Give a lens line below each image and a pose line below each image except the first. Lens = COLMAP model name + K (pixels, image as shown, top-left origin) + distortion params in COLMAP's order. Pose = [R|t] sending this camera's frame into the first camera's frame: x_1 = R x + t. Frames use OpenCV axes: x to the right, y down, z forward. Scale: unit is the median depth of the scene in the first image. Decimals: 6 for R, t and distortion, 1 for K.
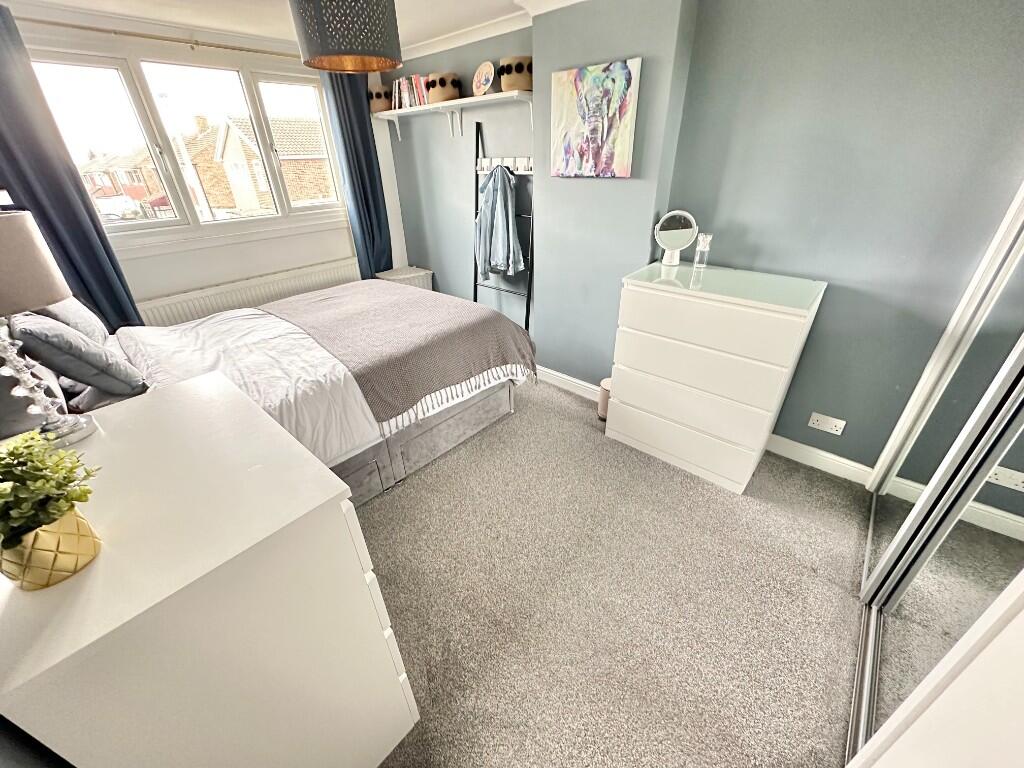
lens RADIAL K [[406.3, 0, 517.6], [0, 406.3, 385.7], [0, 0, 1]] dist [-0.001023, -0.000507]
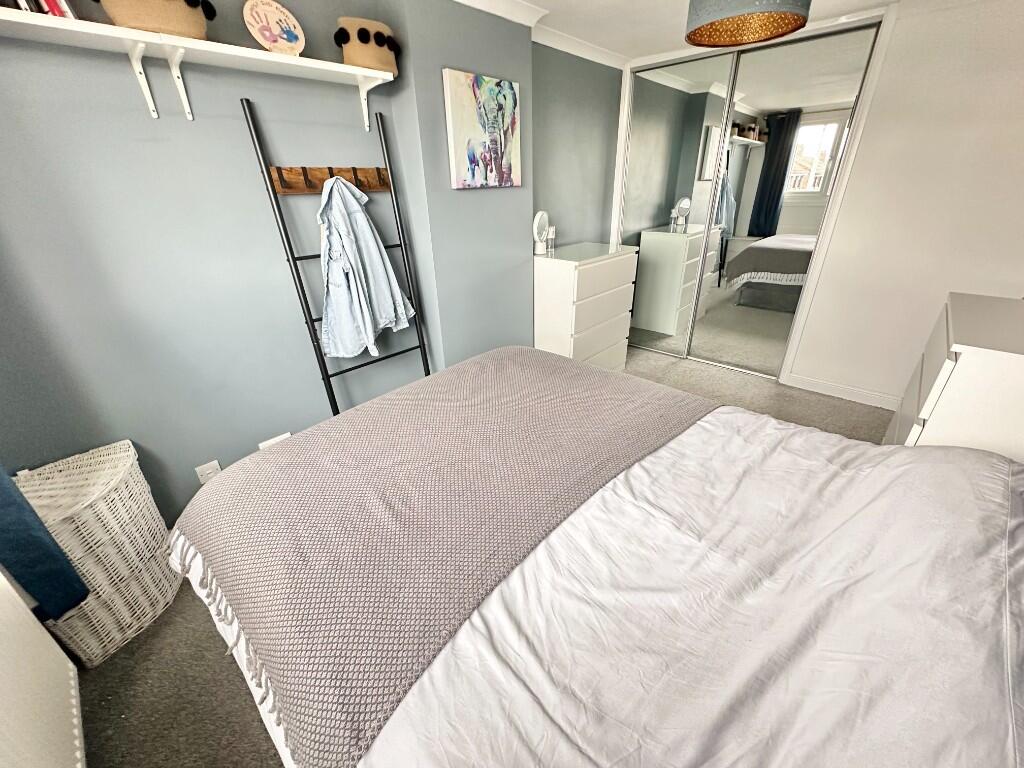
lens RADIAL K [[406.3, 0, 519.9], [0, 406.3, 383.6], [0, 0, 1]] dist [-0.001023, -0.000507]
pose [[0.024504, -0.421289, 0.906595, -0.979054], [0.515715, 0.782211, 0.349549, -0.481237], [-0.856410, 0.458980, 0.236432, 0.989767]]
